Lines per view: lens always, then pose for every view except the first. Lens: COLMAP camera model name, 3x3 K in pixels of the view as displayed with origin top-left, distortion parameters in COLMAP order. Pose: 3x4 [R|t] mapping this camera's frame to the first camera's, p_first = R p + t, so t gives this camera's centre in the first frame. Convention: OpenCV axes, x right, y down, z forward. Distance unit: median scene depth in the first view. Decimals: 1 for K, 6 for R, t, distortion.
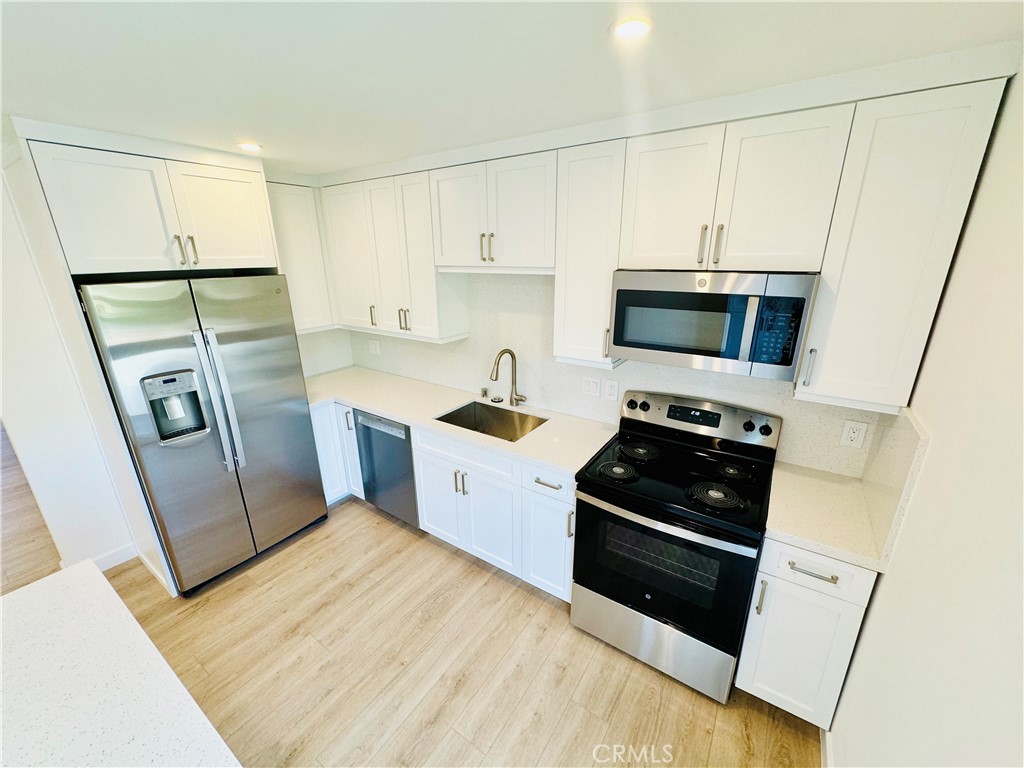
lens RADIAL K [[407.6, 0, 512.0], [0, 407.6, 384.0], [0, 0, 1]] dist [-0.000388, -0.000257]
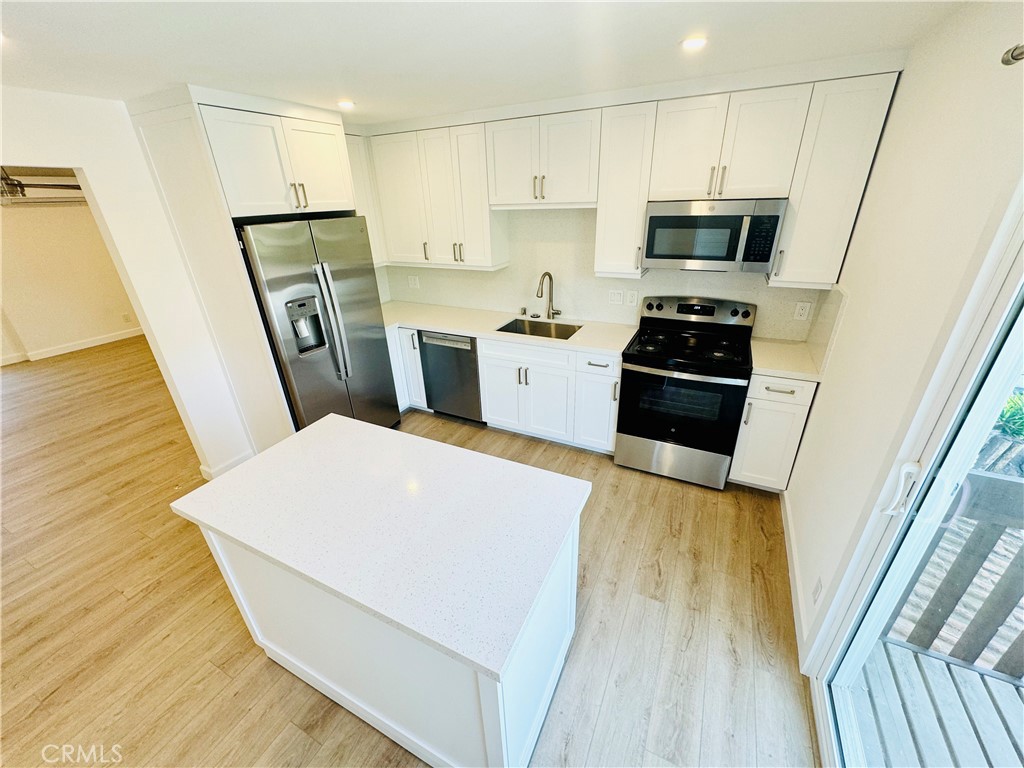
lens RADIAL K [[407.6, 0, 512.0], [0, 407.6, 384.0], [0, 0, 1]] dist [-0.000388, -0.000257]
pose [[0.991290, -0.076251, 0.107382, -0.335684], [0.062783, 0.990338, 0.123652, 0.112399], [-0.115773, -0.115833, 0.986498, -0.324737]]
